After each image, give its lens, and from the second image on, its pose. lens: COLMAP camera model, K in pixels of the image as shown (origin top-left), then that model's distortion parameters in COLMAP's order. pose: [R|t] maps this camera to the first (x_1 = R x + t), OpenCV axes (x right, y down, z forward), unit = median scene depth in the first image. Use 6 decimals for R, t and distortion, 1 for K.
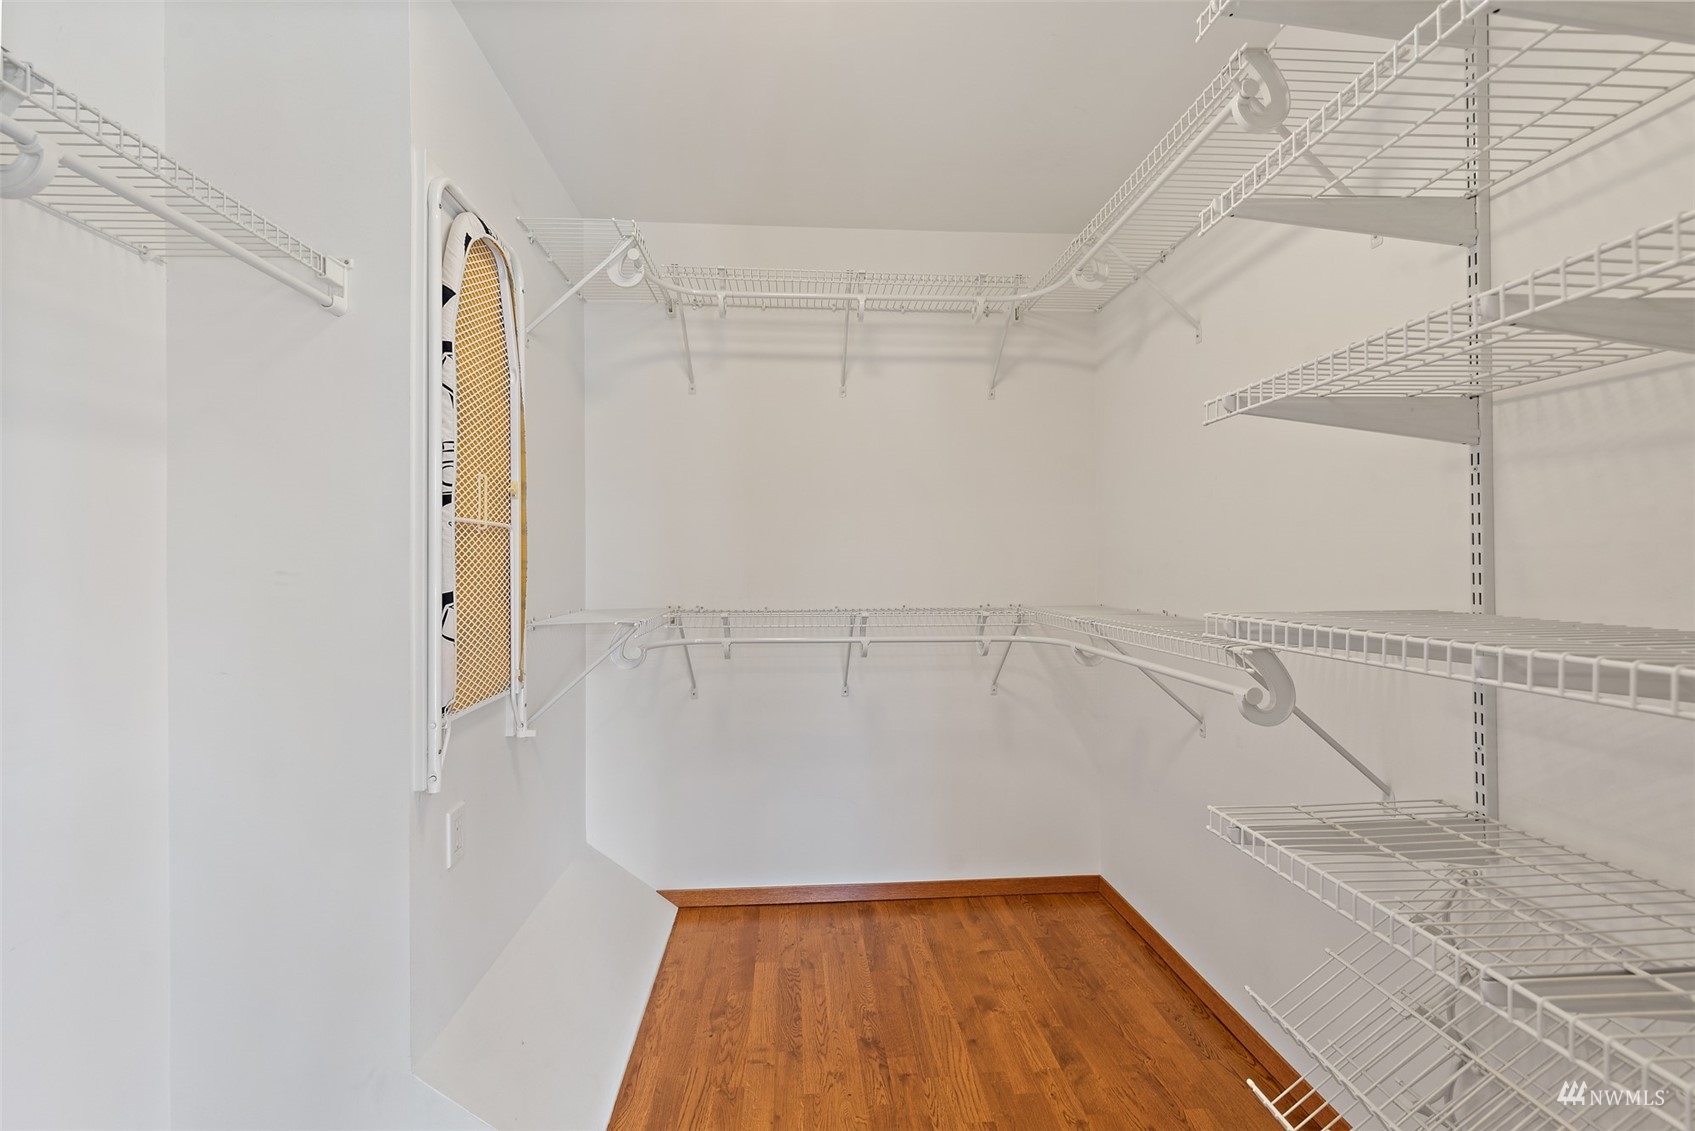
lens RADIAL K [[669.2, 0, 840.4], [0, 669.2, 557.9], [0, 0, 1]] dist [0.011613, -0.000085]
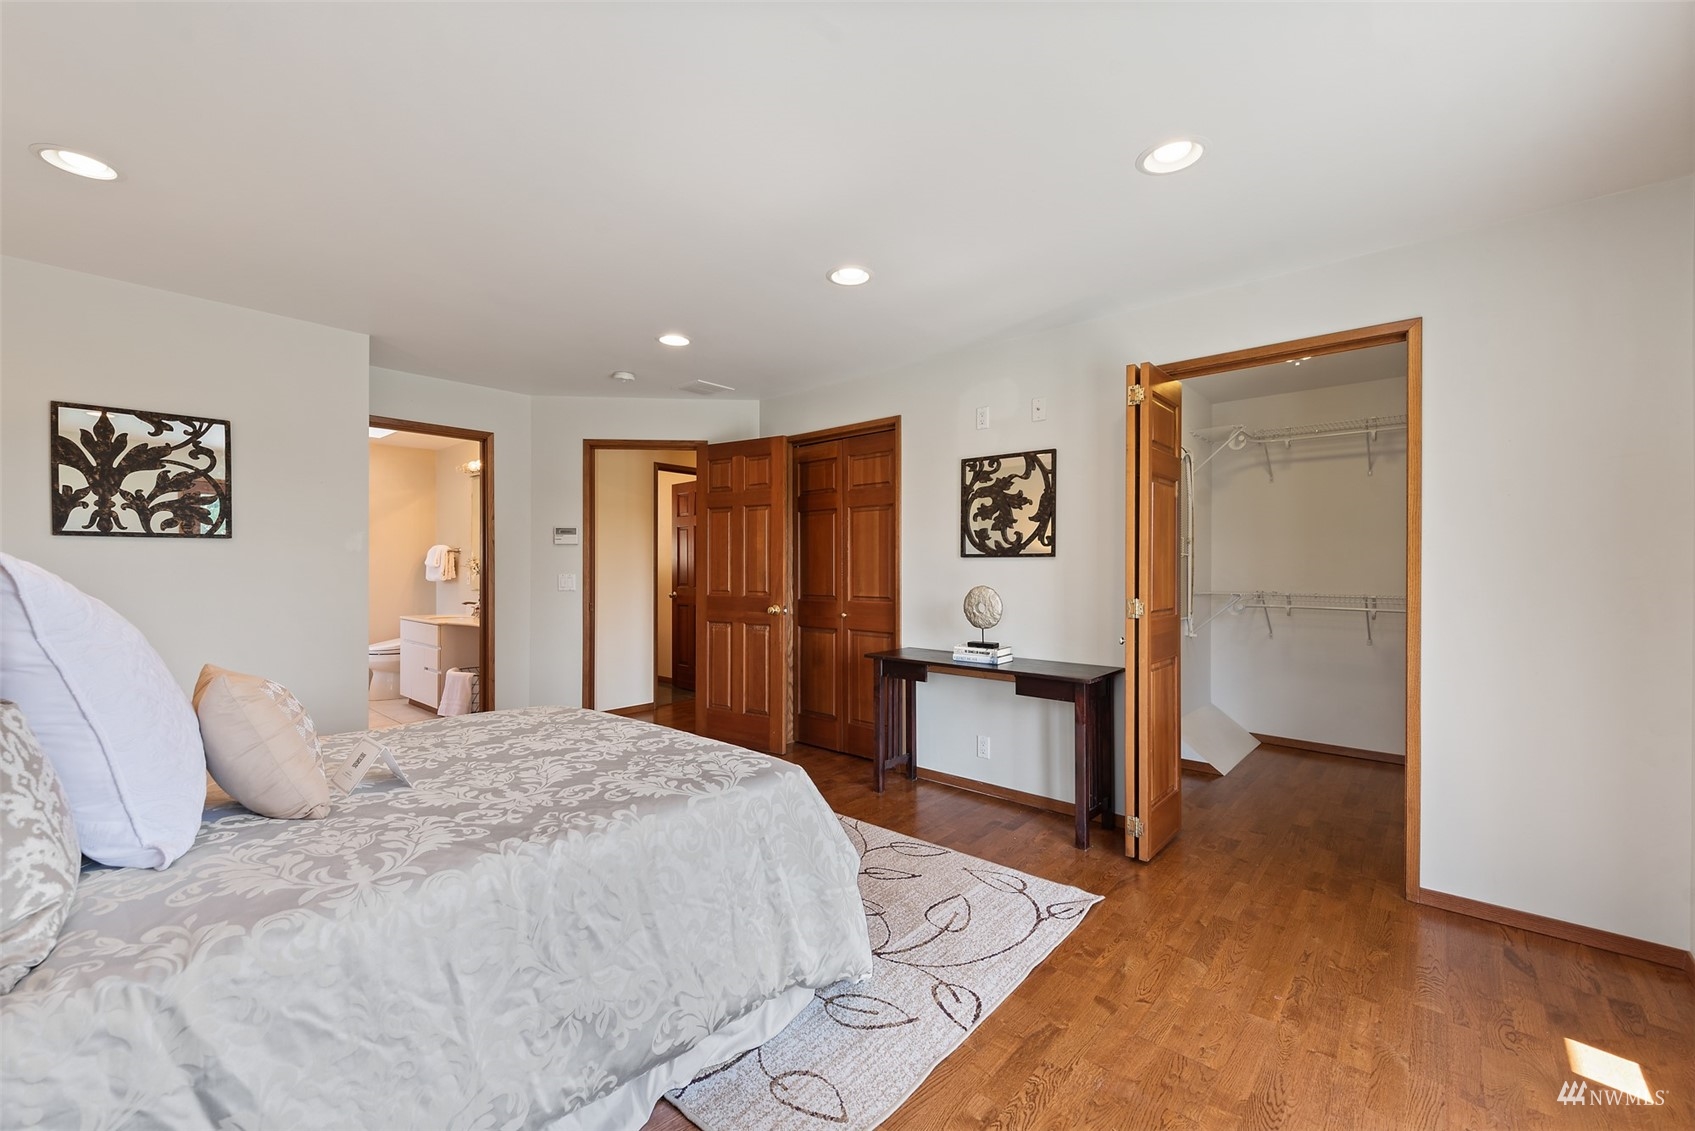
lens RADIAL K [[711.5, 0, 806.1], [0, 711.5, 564.0], [0, 0, 1]] dist [0.001357, -0.000186]
pose [[0.689540, 0.003904, -0.724237, 0.358679], [-0.003644, 0.999992, 0.001922, -0.007082], [0.724238, 0.001314, 0.689549, -1.455260]]
